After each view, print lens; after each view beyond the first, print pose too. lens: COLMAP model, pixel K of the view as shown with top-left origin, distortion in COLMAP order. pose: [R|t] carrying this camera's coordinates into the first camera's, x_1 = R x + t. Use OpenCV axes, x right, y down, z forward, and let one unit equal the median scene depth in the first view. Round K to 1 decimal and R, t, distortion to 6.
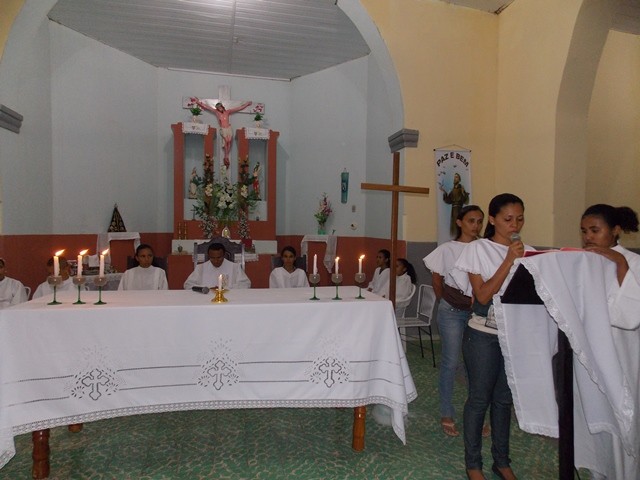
lens RADIAL K [[421.3, 0, 320.0], [0, 421.3, 240.0], [0, 0, 1]] dist [0.000017, 0.000980]
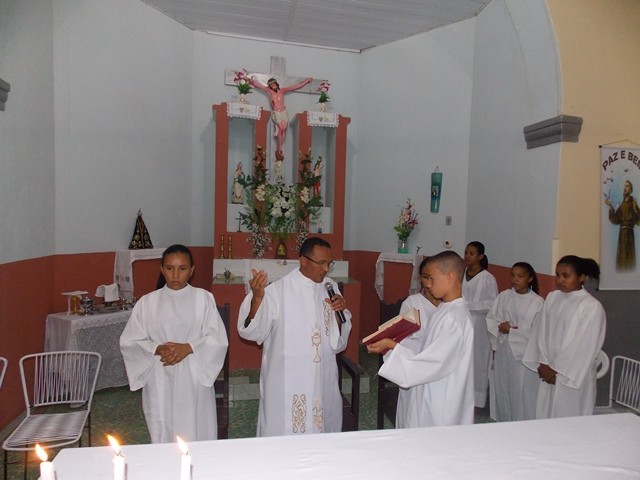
lens RADIAL K [[421.3, 0, 320.0], [0, 421.3, 240.0], [0, 0, 1]] dist [0.000017, 0.000980]
pose [[0.999708, 0.021225, -0.011557, -0.140842], [-0.020952, 0.999510, 0.023234, -0.051845], [0.012045, -0.022985, 0.999663, 0.232020]]
